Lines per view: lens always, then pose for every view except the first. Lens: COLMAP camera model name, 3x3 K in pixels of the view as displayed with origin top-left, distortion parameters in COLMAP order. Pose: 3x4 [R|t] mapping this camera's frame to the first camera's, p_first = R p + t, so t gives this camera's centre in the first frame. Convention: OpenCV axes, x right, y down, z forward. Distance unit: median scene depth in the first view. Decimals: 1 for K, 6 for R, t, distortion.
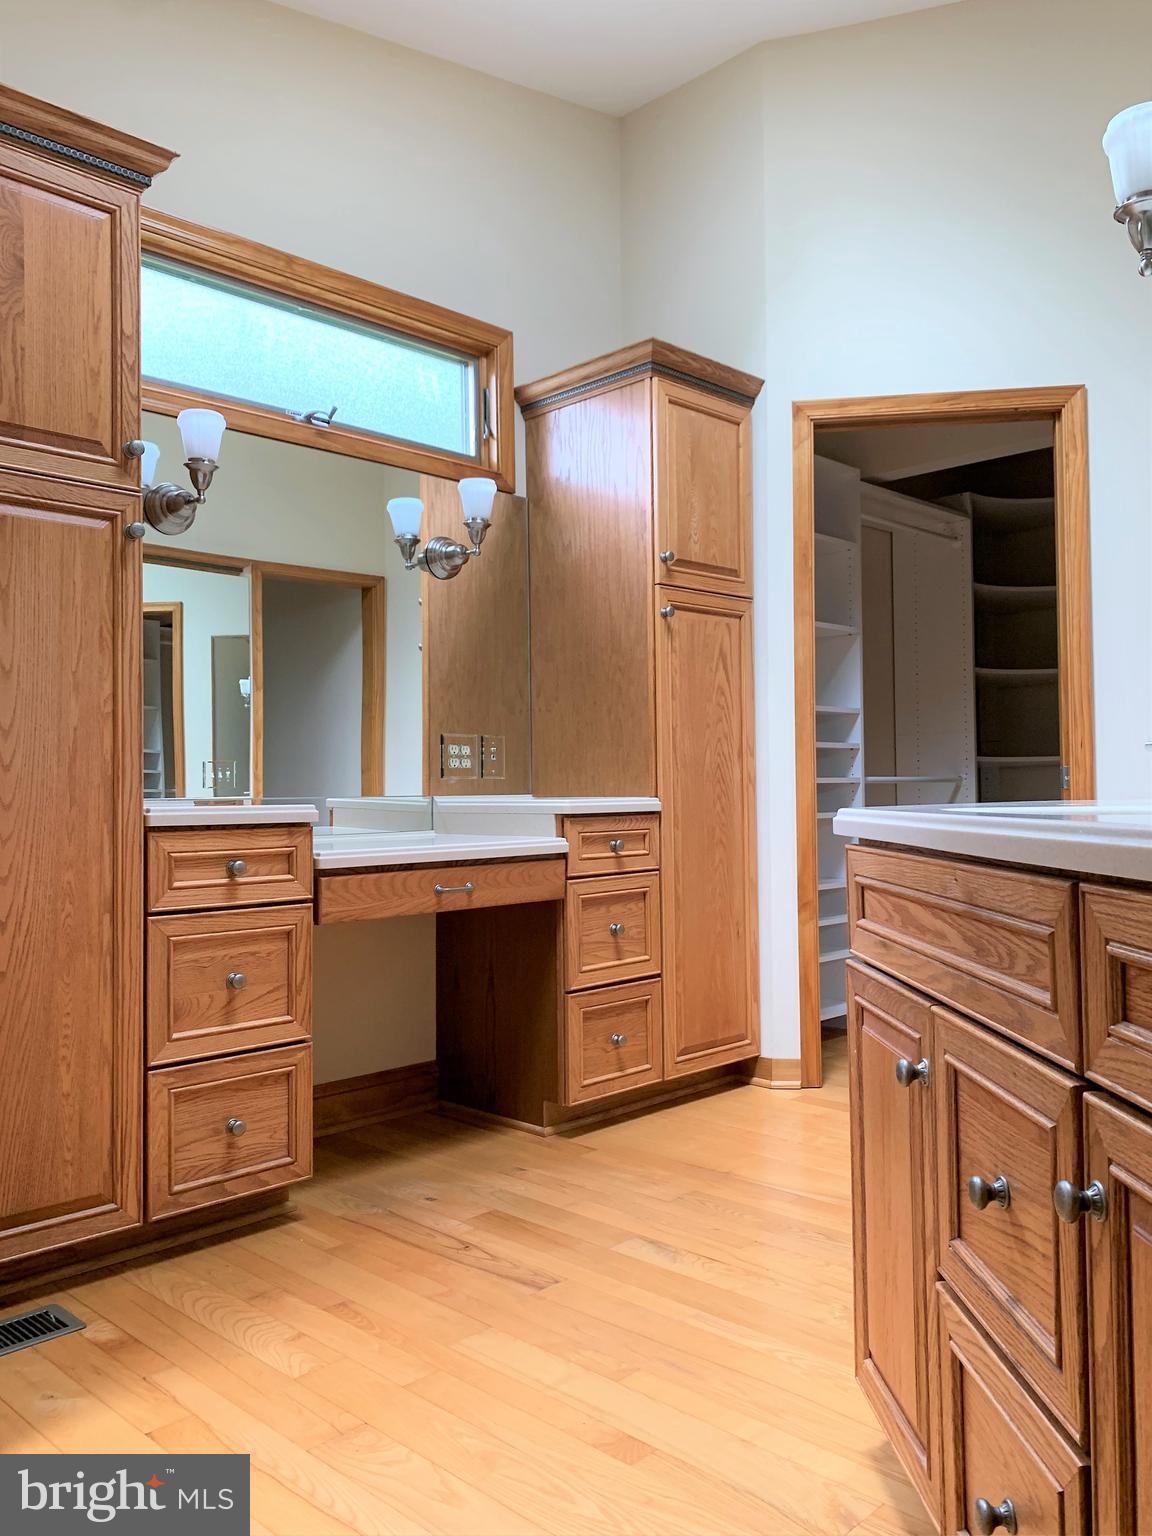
lens RADIAL K [[1254.3, 0, 576.0], [0, 1254.3, 768.0], [0, 0, 1]] dist [0.136536, -0.212304]
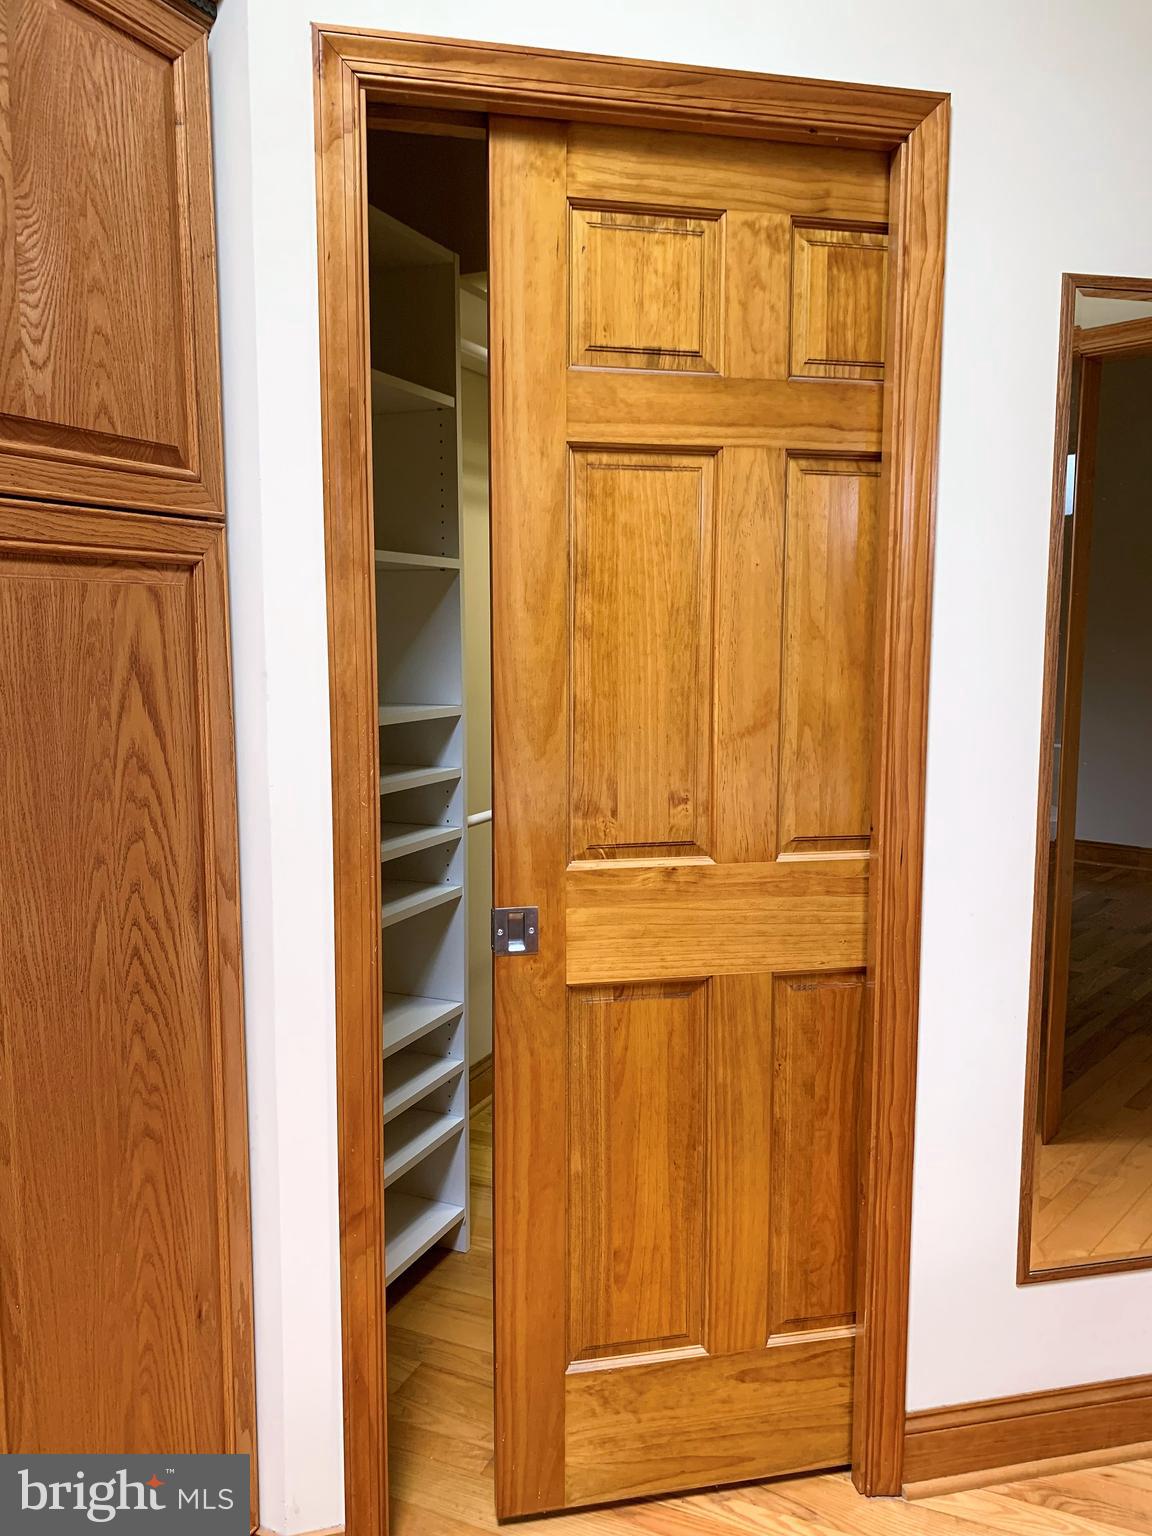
lens RADIAL K [[1216.8, 0, 576.0], [0, 1216.8, 768.0], [0, 0, 1]] dist [-0.006771, -0.001006]
pose [[0.940112, -0.024410, 0.339989, 0.115198], [-0.016647, 0.992954, 0.117321, -0.106402], [-0.340458, -0.115955, 0.933082, 0.603463]]
